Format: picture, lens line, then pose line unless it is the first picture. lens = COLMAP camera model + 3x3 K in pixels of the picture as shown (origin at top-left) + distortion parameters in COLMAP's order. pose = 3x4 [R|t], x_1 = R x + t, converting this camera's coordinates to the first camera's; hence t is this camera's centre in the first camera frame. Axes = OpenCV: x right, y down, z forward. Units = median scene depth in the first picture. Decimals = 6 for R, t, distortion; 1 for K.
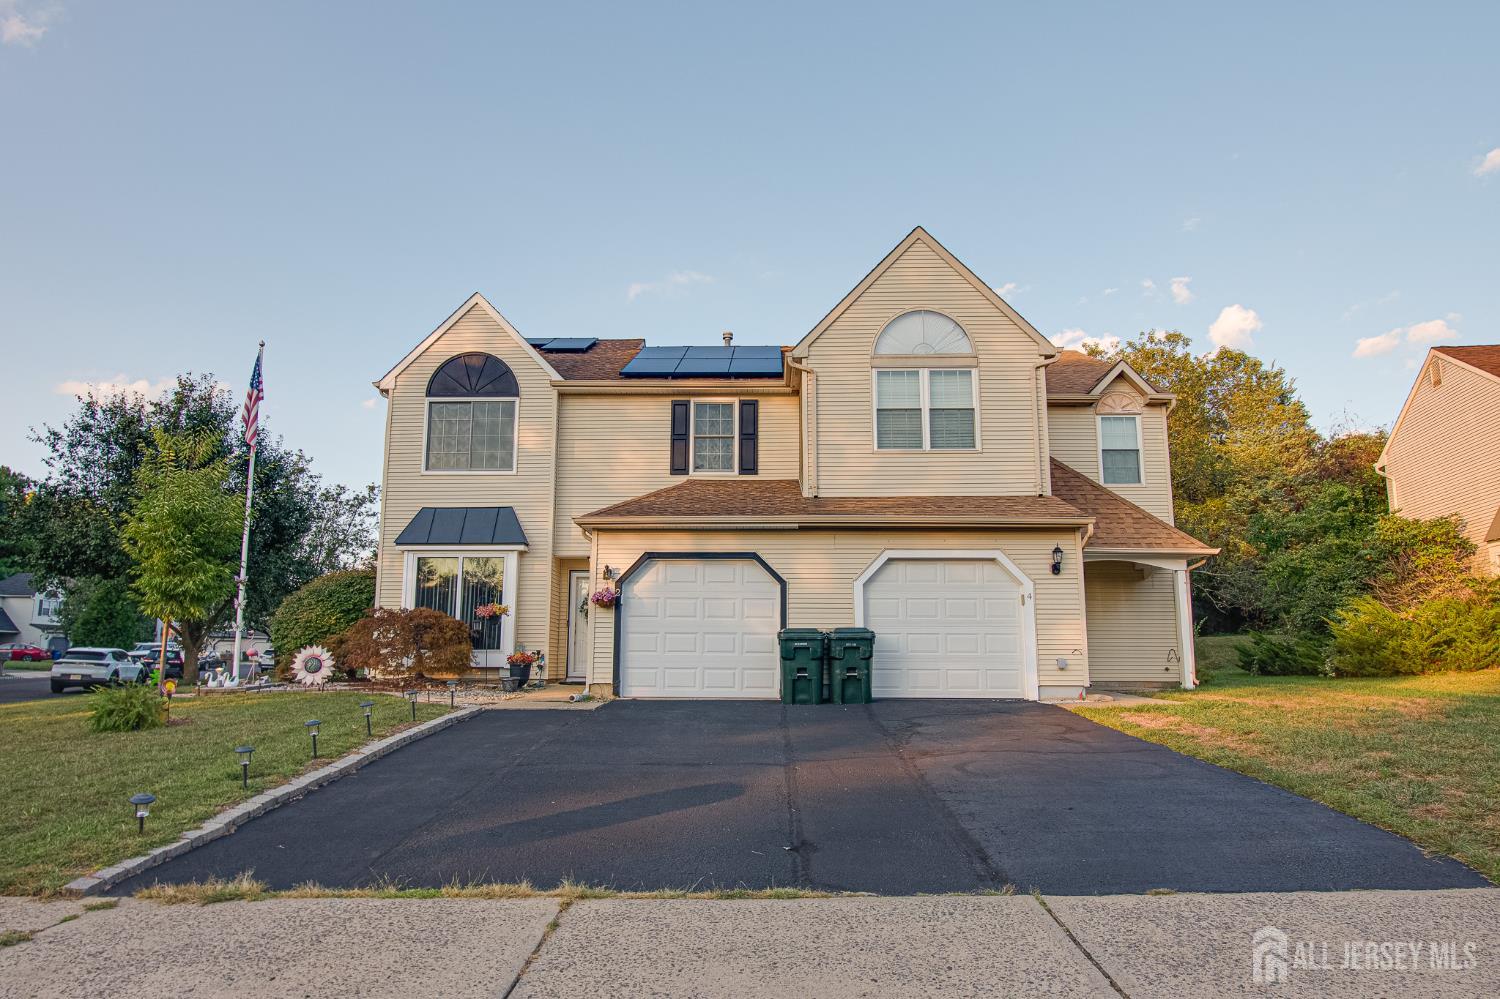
lens RADIAL K [[904.0, 0, 750.6], [0, 904.0, 509.1], [0, 0, 1]] dist [-0.015479, -0.004339]
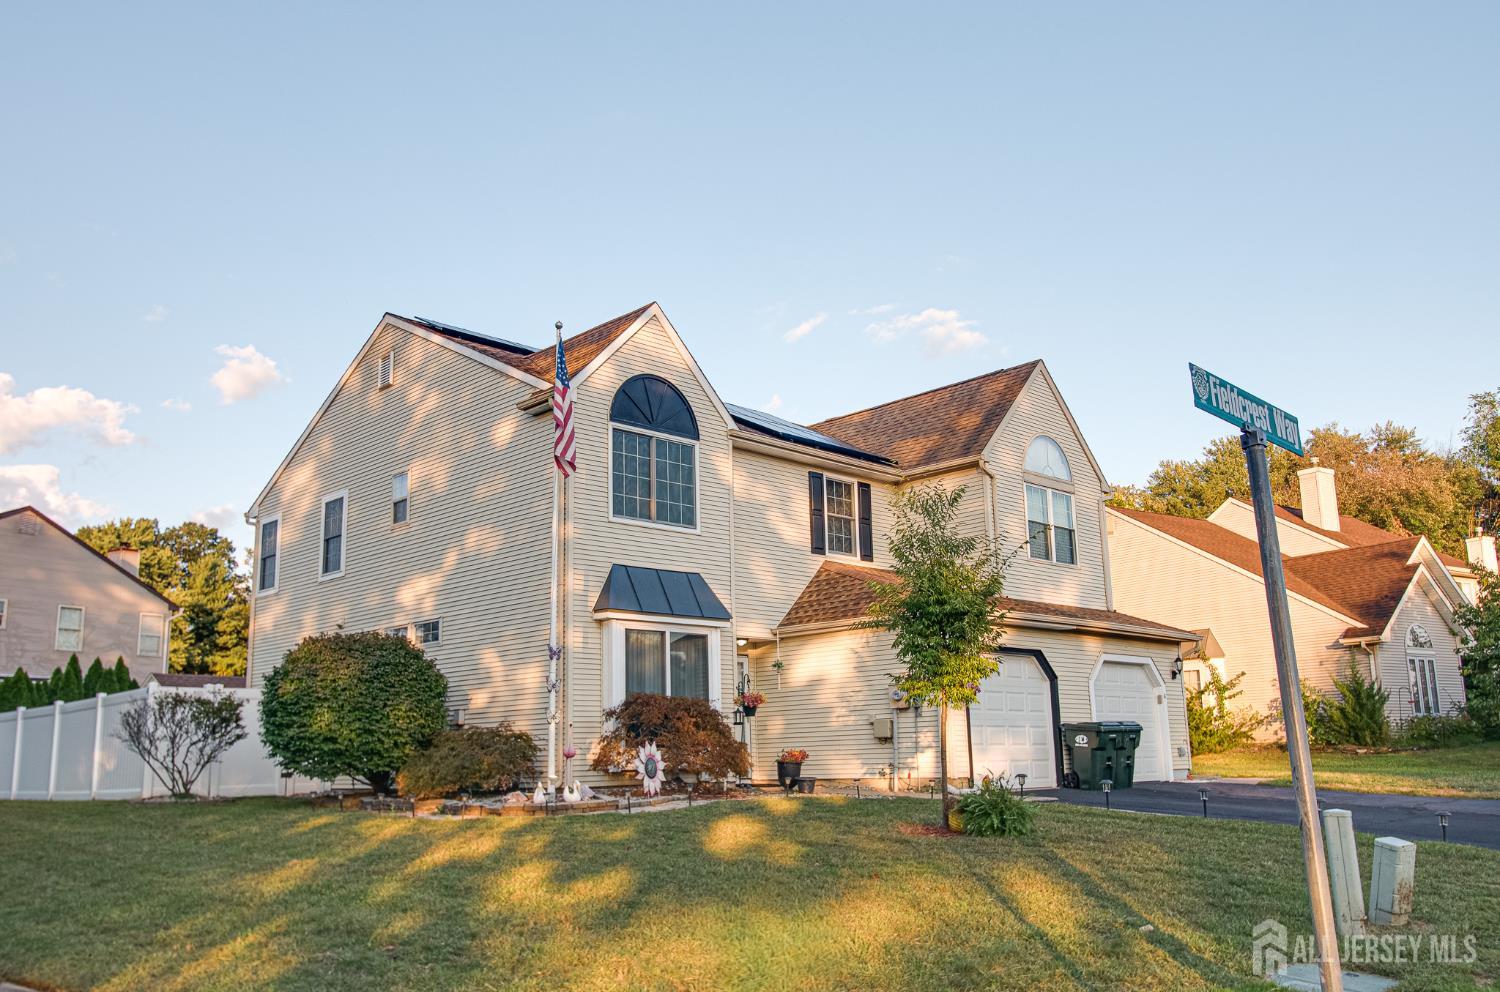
lens RADIAL K [[1171.4, 0, 748.7], [0, 1171.4, 493.3], [0, 0, 1]] dist [-0.005595, -0.000320]
pose [[0.719410, 0.138787, 0.680579, -0.975172], [-0.092541, 0.990251, -0.104116, 0.032538], [-0.688394, 0.011921, 0.725239, 0.187895]]
